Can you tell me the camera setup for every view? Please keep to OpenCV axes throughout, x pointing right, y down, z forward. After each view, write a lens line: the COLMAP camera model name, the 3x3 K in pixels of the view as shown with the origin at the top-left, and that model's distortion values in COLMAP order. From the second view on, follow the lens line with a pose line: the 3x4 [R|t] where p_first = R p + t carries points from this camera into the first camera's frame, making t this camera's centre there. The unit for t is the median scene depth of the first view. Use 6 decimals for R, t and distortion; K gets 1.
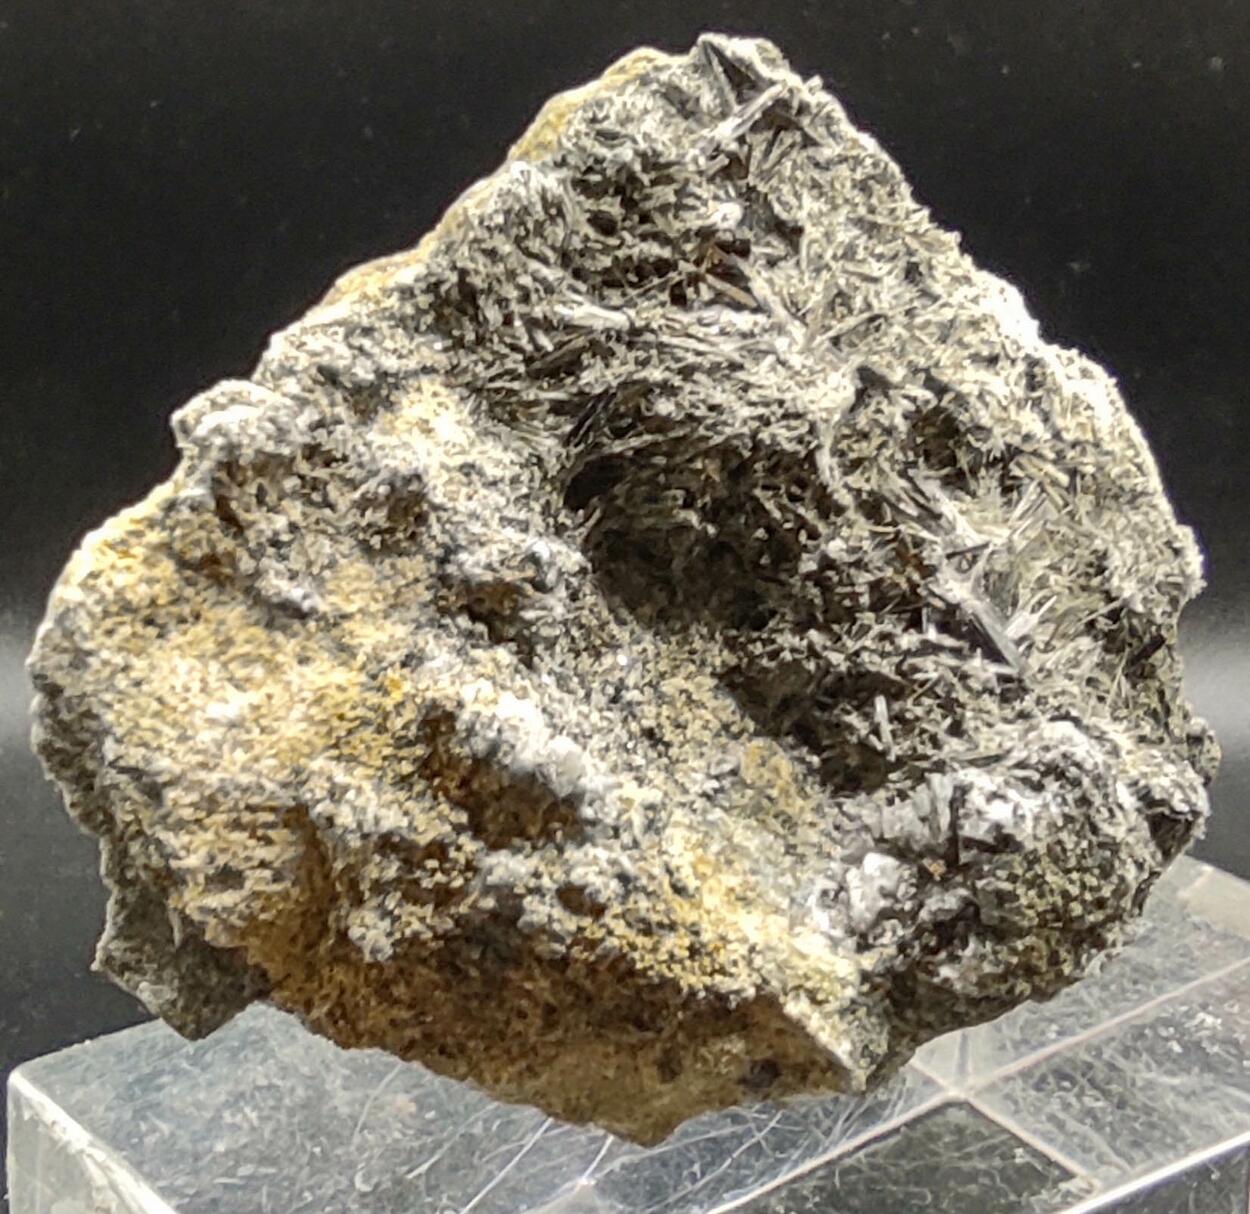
lens RADIAL K [[2465.8, 0, 620.0], [0, 2465.8, 604.9], [0, 0, 1]] dist [0.083394, 0.000000]
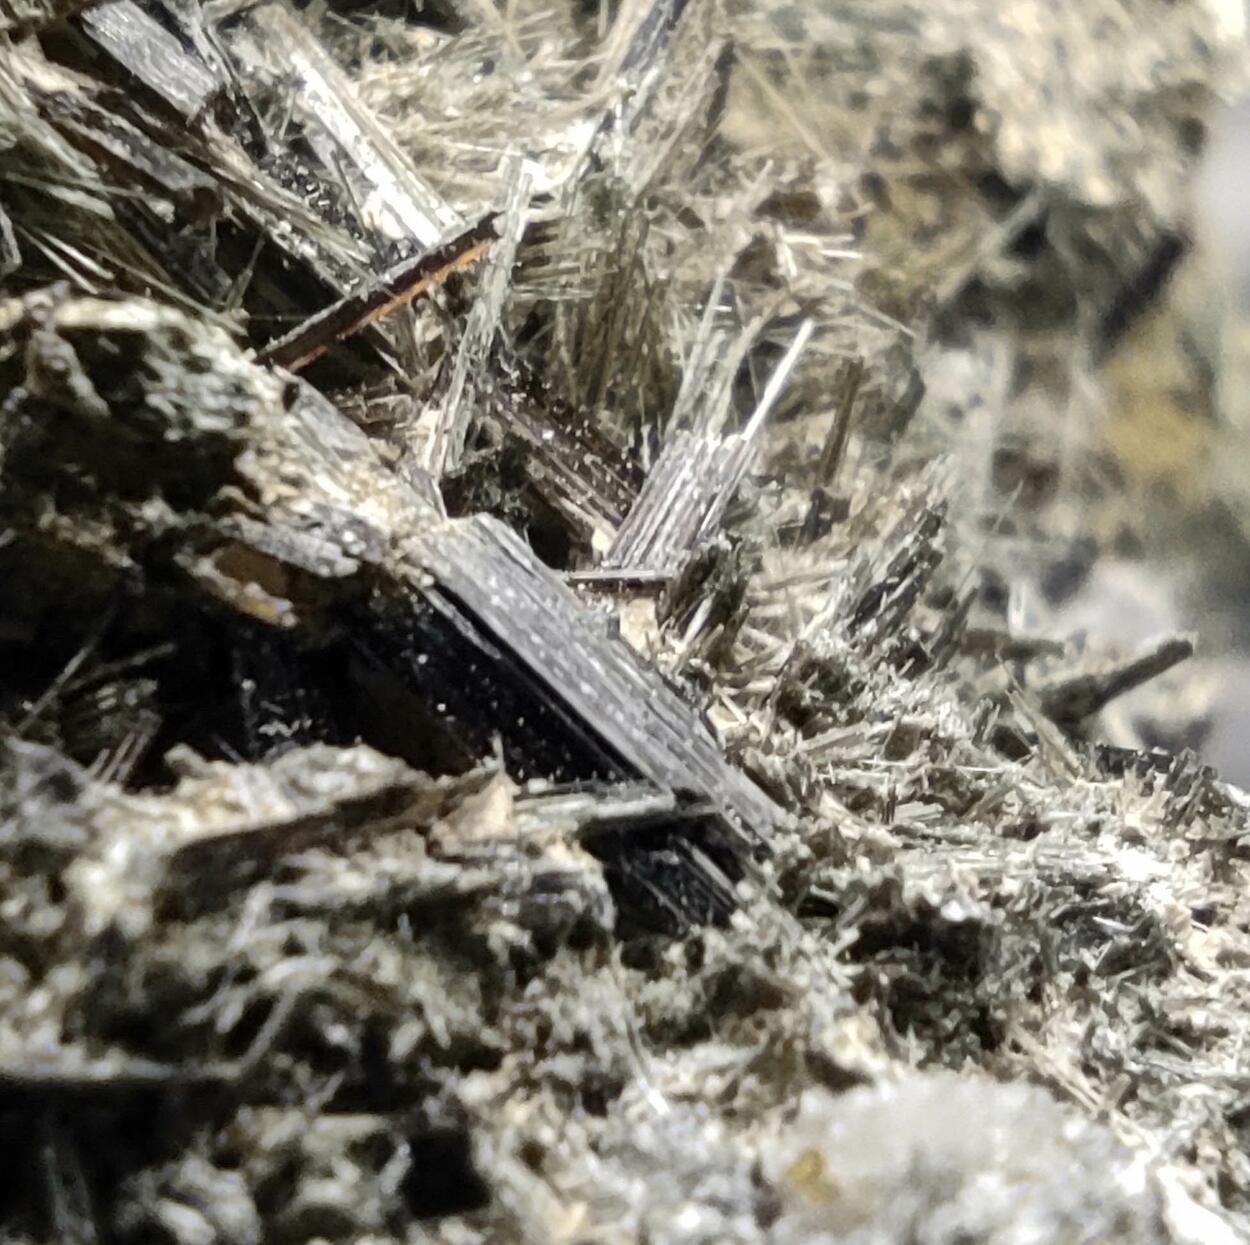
lens RADIAL K [[2360.4, 0, 620.5], [0, 2360.4, 613.9], [0, 0, 1]] dist [0.119517, 0.000000]
pose [[0.968465, -0.247220, -0.030953, 0.154166], [0.247474, 0.940107, 0.234424, -0.039389], [-0.028856, -0.234692, 0.971642, 0.727853]]
